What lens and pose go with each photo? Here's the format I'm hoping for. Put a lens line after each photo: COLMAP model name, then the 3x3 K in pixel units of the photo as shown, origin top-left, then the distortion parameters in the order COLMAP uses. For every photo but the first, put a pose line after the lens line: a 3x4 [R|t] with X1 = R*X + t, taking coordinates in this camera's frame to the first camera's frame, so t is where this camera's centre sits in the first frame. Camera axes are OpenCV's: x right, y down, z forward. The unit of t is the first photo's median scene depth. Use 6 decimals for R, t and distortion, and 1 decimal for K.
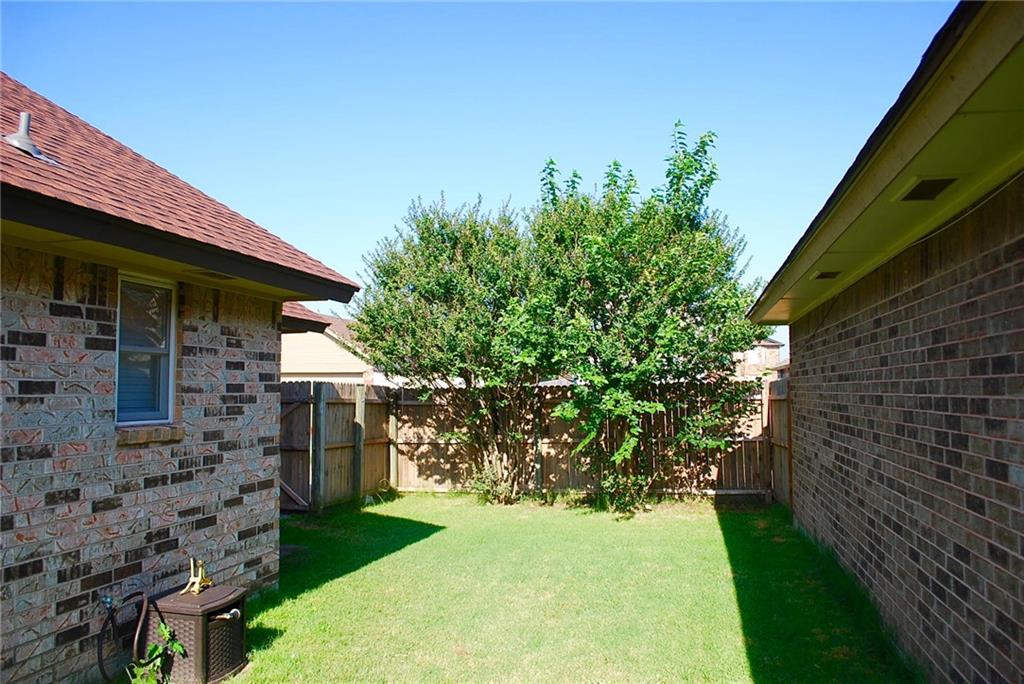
lens RADIAL K [[848.9, 0, 512.3], [0, 848.9, 341.1], [0, 0, 1]] dist [-0.001772, -0.001817]
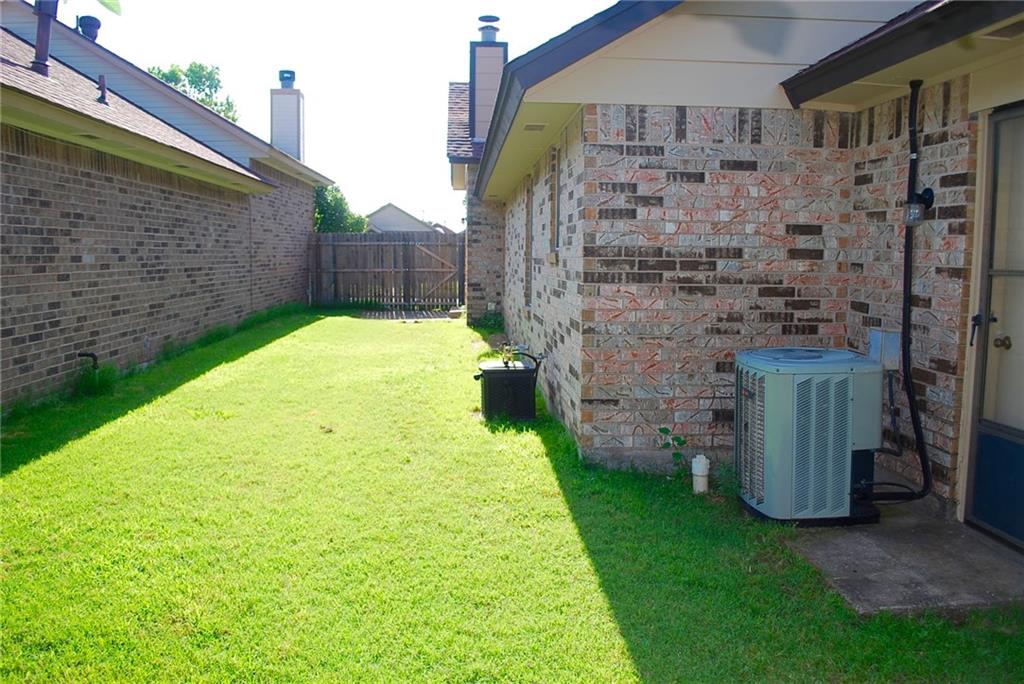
lens RADIAL K [[848.9, 0, 512.7], [0, 848.9, 340.3], [0, 0, 1]] dist [-0.001772, -0.001817]
pose [[-0.962779, 0.035106, -0.267999, 0.014474], [0.023098, 0.998588, 0.047829, 0.160459], [0.269299, 0.039858, -0.962231, 1.991807]]
